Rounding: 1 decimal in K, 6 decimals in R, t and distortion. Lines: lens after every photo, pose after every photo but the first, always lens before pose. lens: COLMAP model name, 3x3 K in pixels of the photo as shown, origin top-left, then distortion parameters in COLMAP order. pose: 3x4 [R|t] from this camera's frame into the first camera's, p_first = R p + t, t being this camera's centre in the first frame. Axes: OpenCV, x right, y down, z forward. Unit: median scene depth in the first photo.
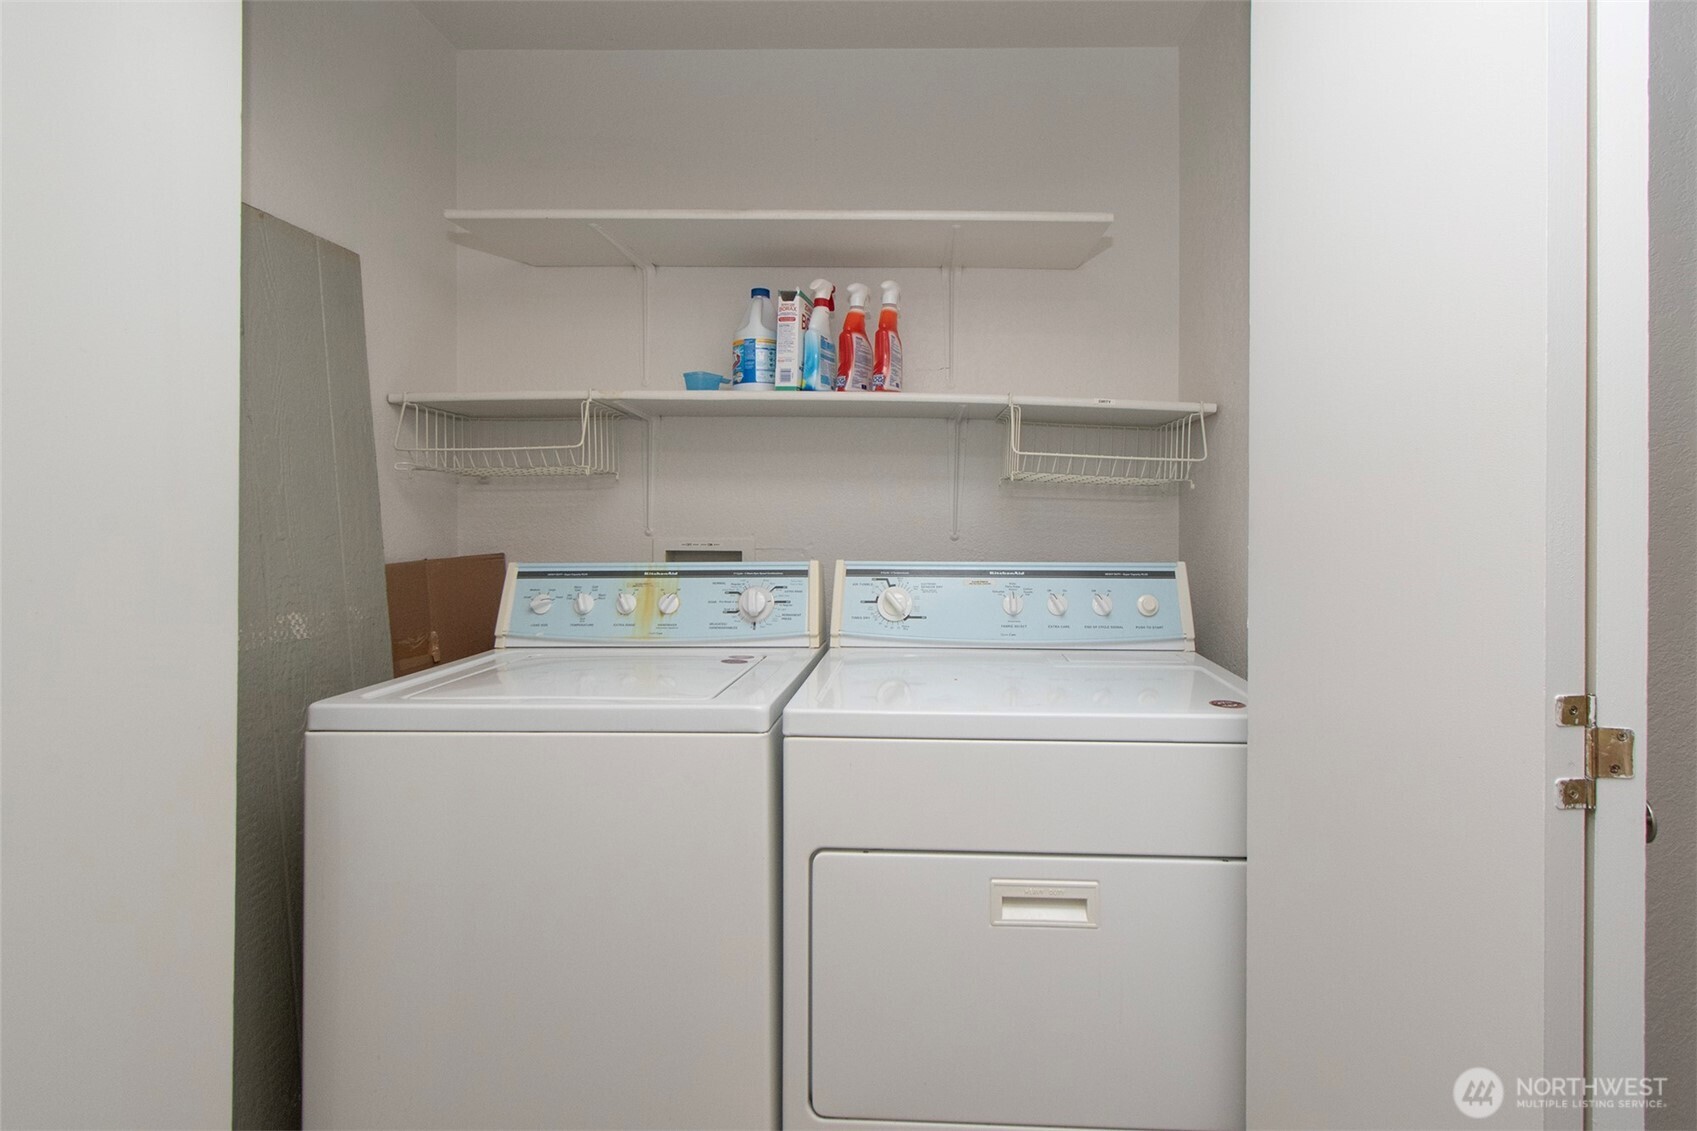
lens RADIAL K [[797.4, 0, 848.1], [0, 797.4, 503.3], [0, 0, 1]] dist [-0.016481, -0.000087]
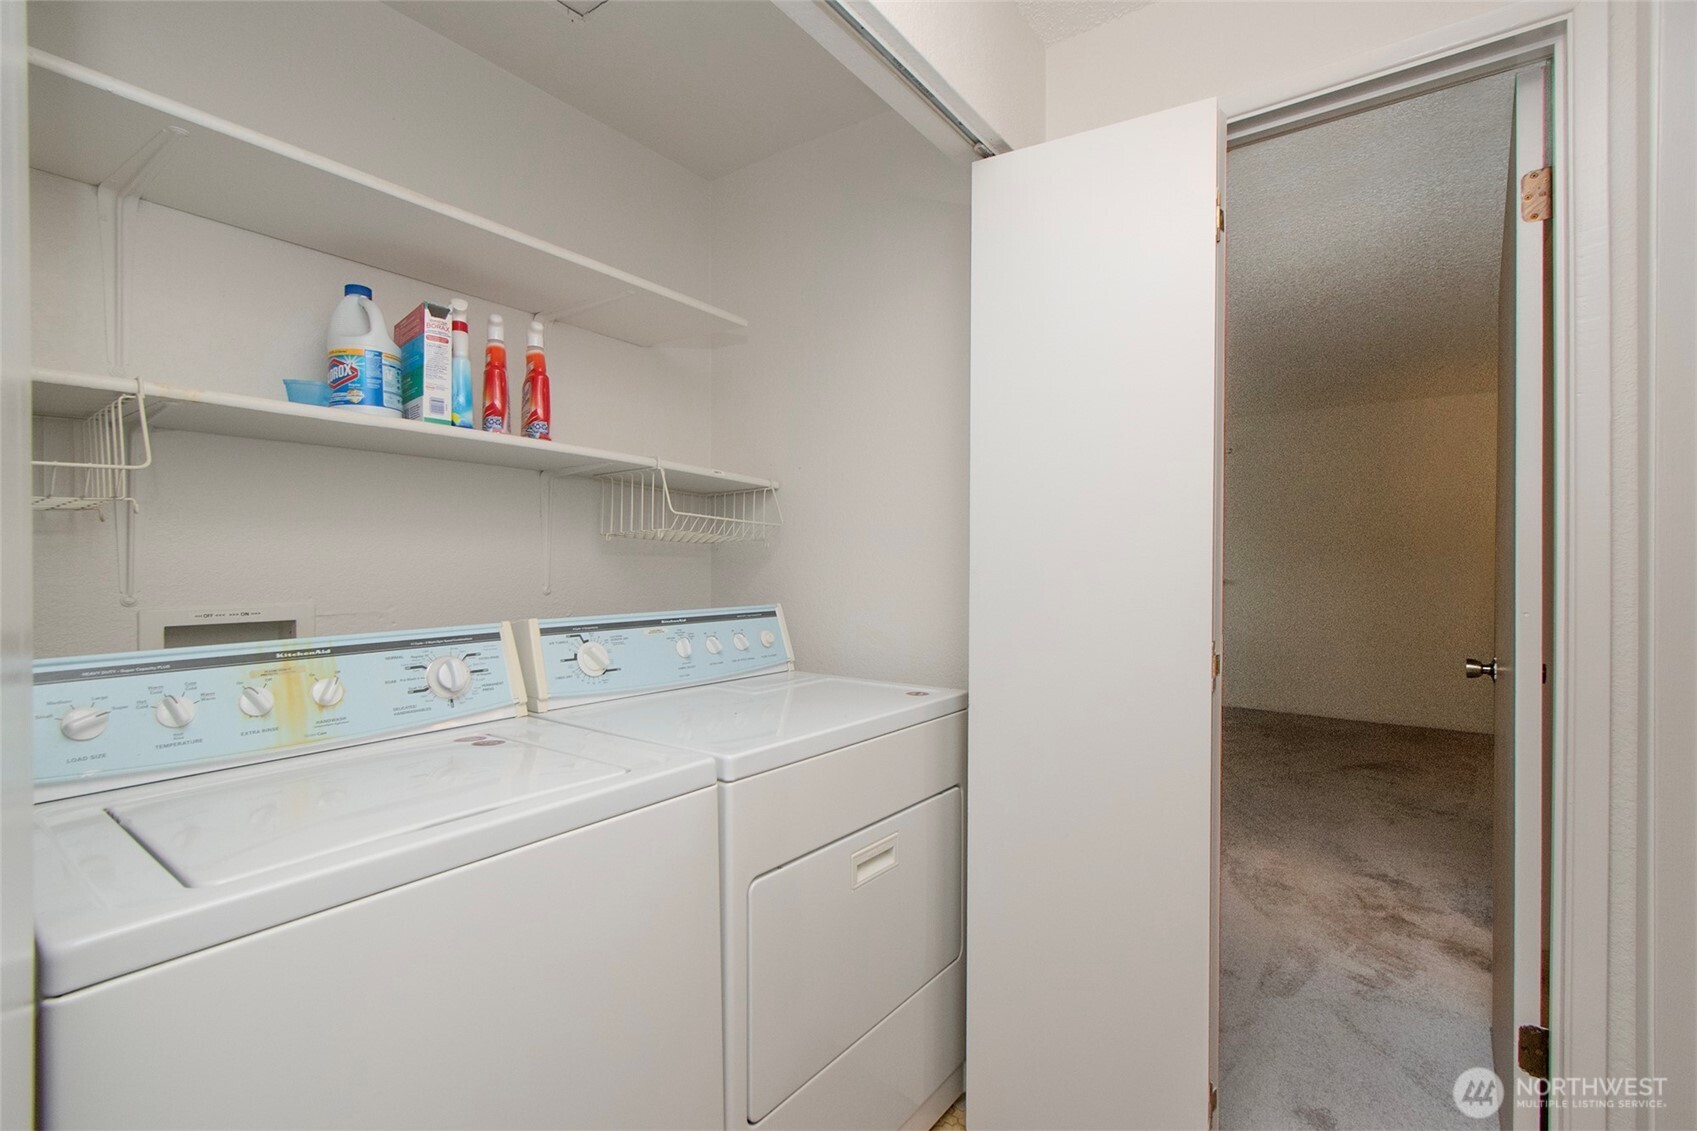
lens RADIAL K [[766.7, 0, 823.5], [0, 766.7, 565.4], [0, 0, 1]] dist [-0.000163, -0.000259]
pose [[0.587922, -0.007043, 0.808887, -0.532001], [-0.000278, 0.999960, 0.008909, 0.001022], [-0.808917, -0.005463, 0.587897, 0.204453]]
